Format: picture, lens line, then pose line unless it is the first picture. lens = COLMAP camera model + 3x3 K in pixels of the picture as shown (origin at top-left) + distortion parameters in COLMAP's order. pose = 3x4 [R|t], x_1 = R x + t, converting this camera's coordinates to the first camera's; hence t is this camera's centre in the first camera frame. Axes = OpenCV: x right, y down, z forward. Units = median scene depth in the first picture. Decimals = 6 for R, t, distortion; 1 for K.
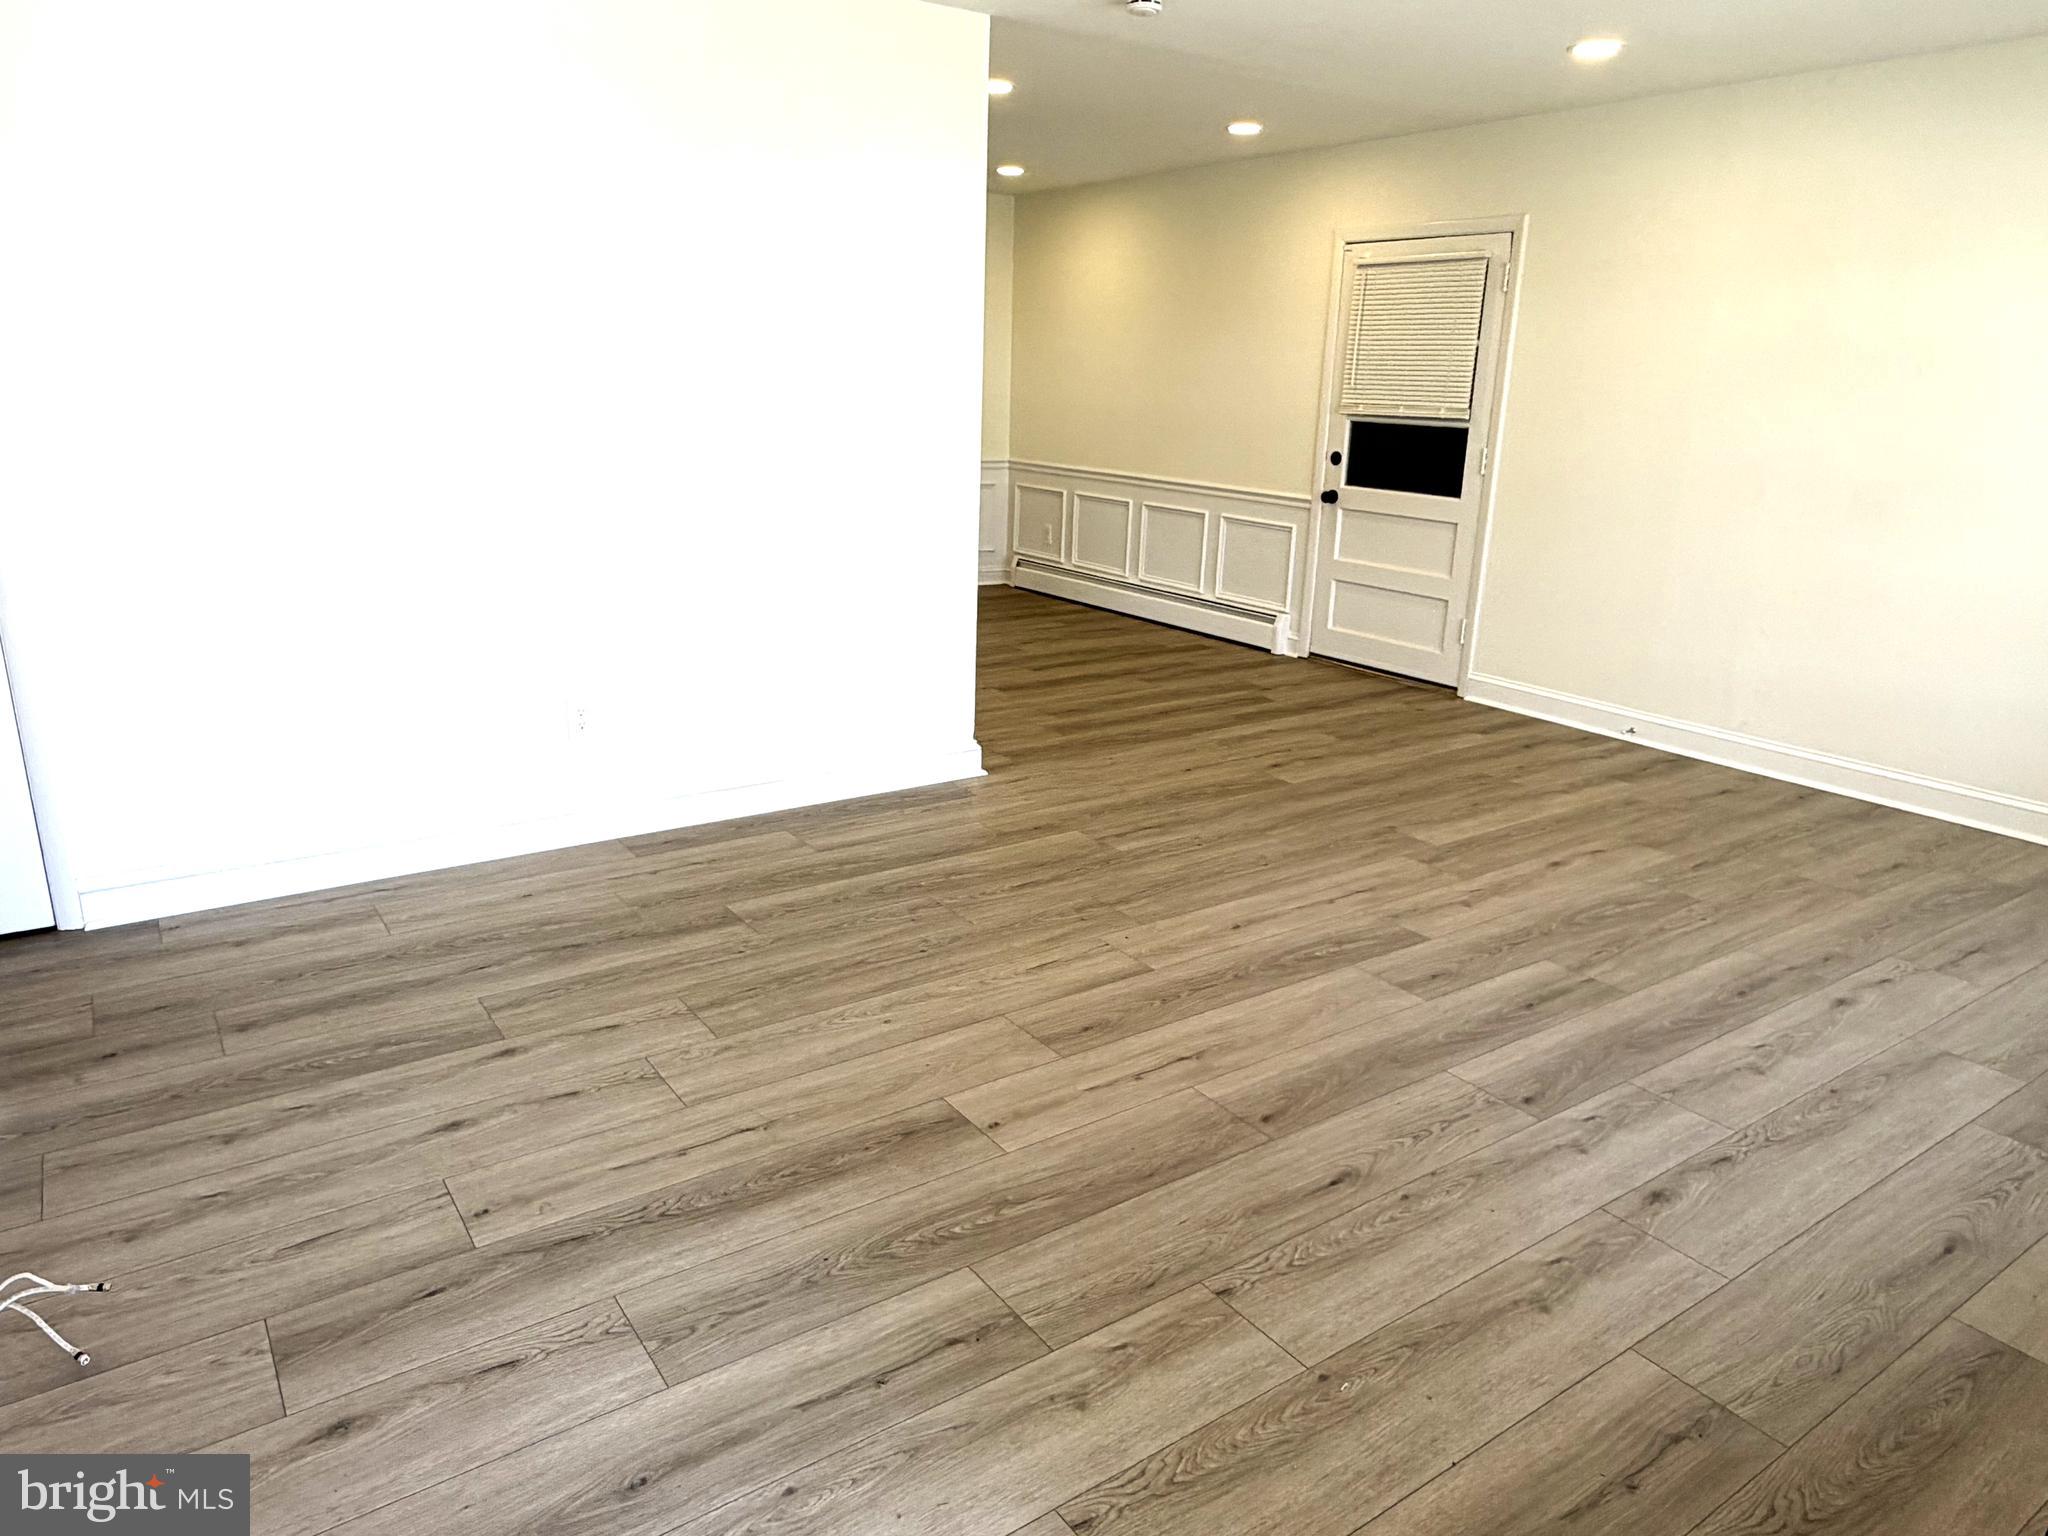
lens RADIAL K [[1336.0, 0, 1024.0], [0, 1336.0, 768.0], [0, 0, 1]] dist [0.001083, -0.001447]
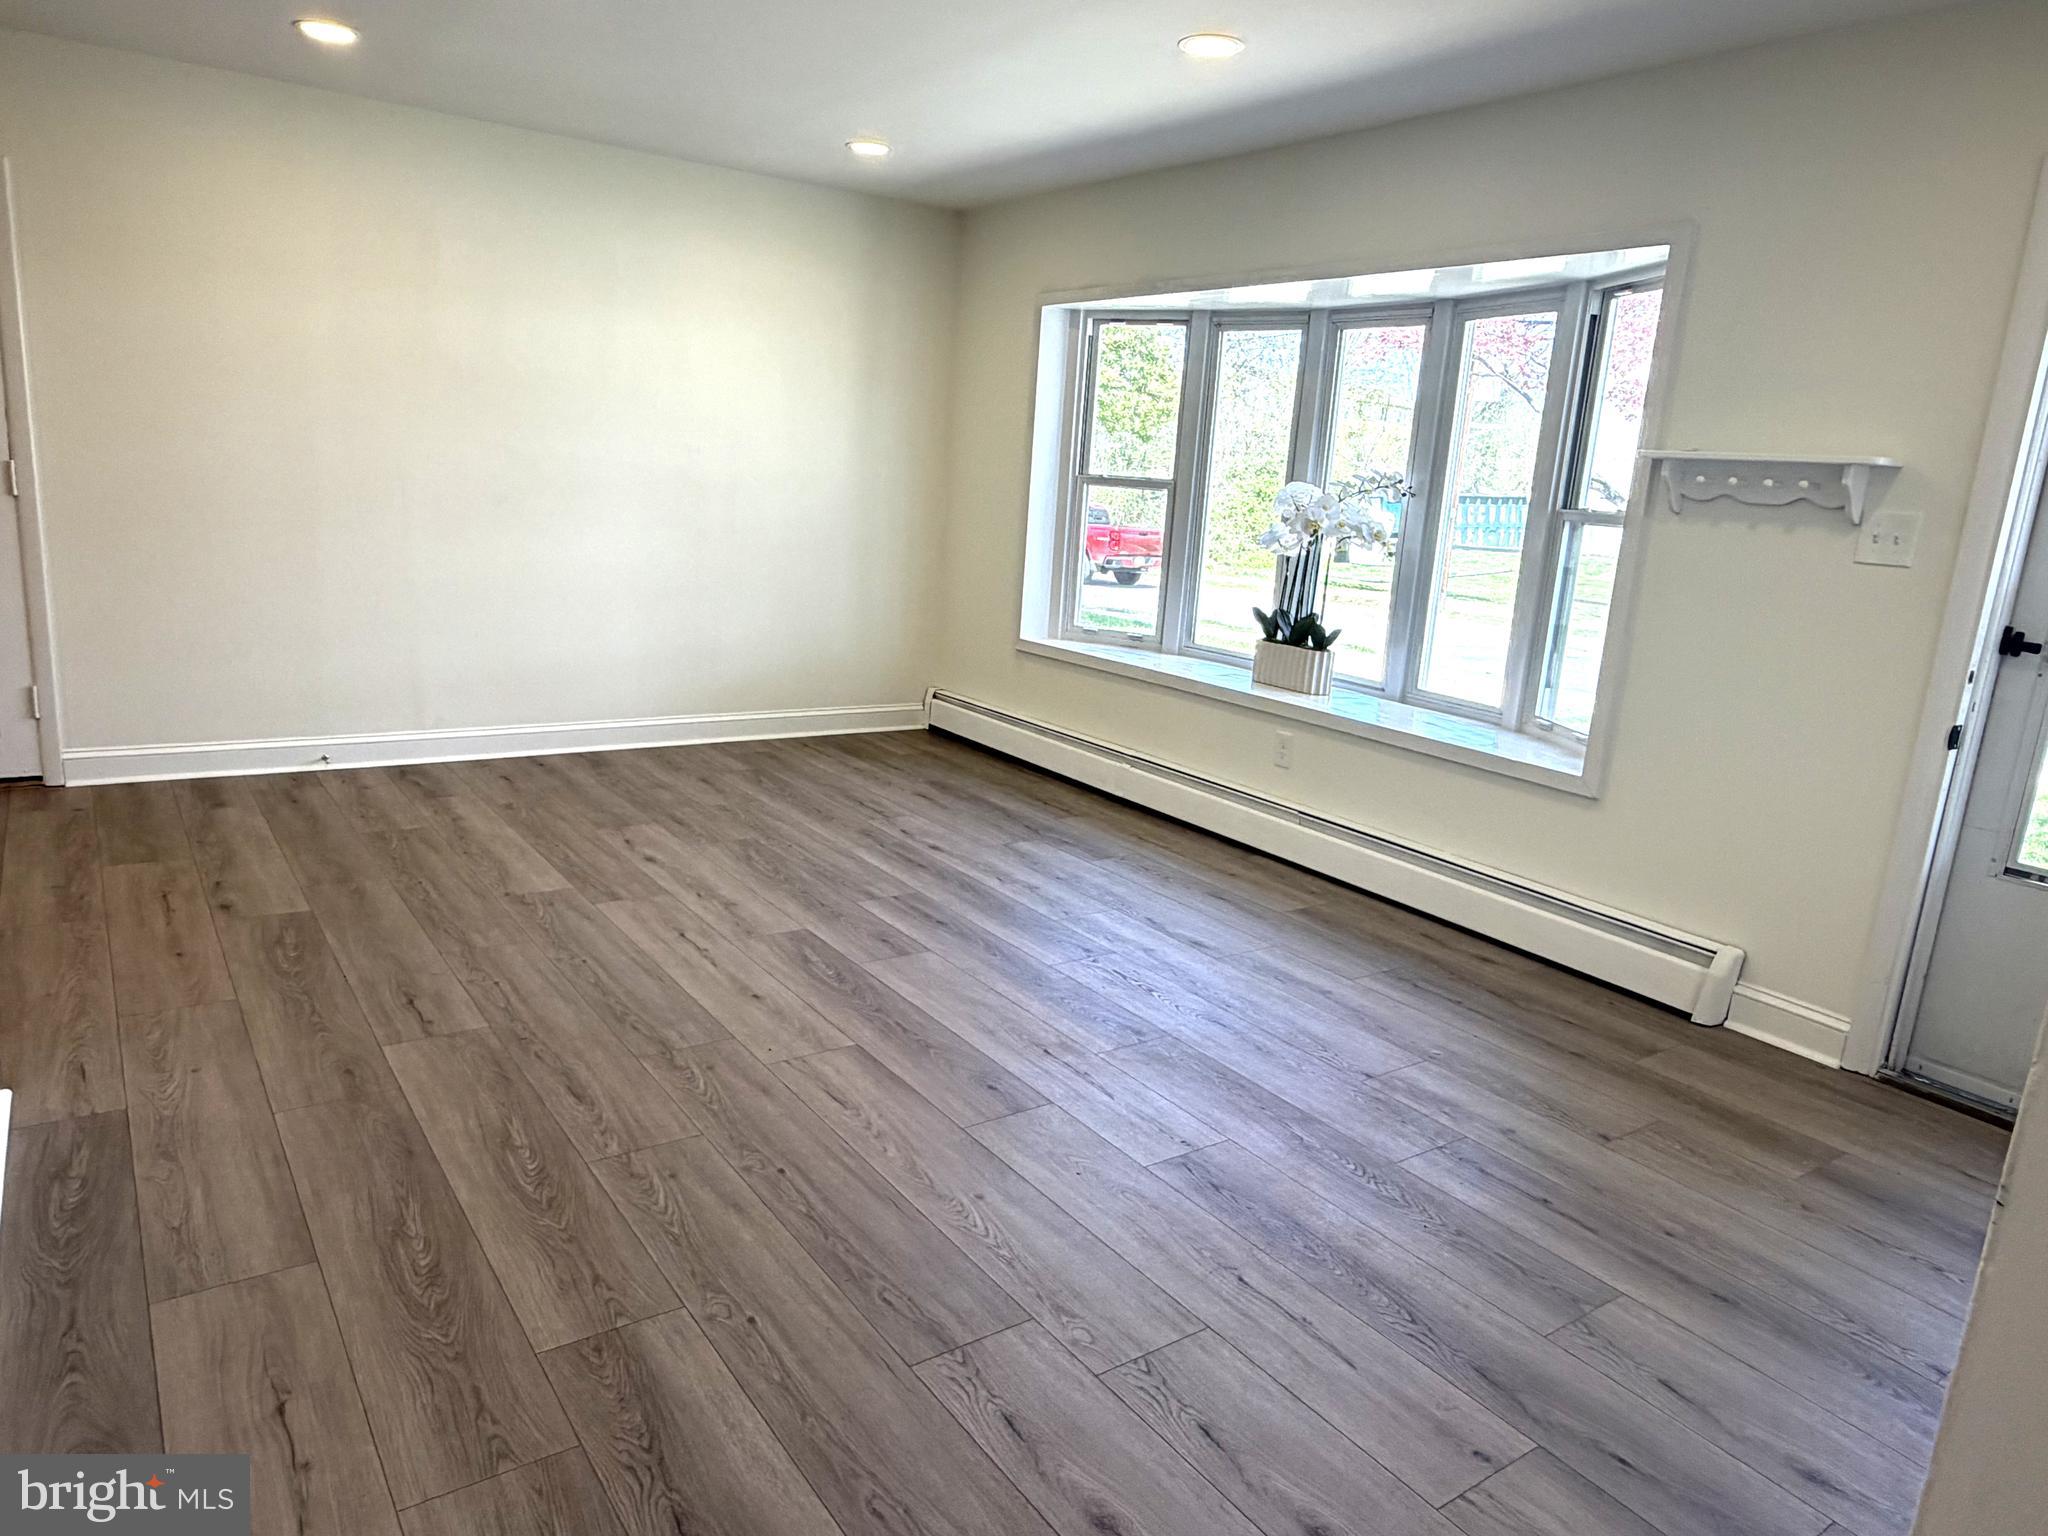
lens RADIAL K [[1336.0, 0, 1024.0], [0, 1336.0, 768.0], [0, 0, 1]] dist [0.001083, -0.001447]
pose [[-0.006706, -0.248900, 0.968506, -0.667101], [0.219397, 0.944563, 0.244266, -0.207054], [-0.975613, 0.214125, 0.048274, 0.689022]]
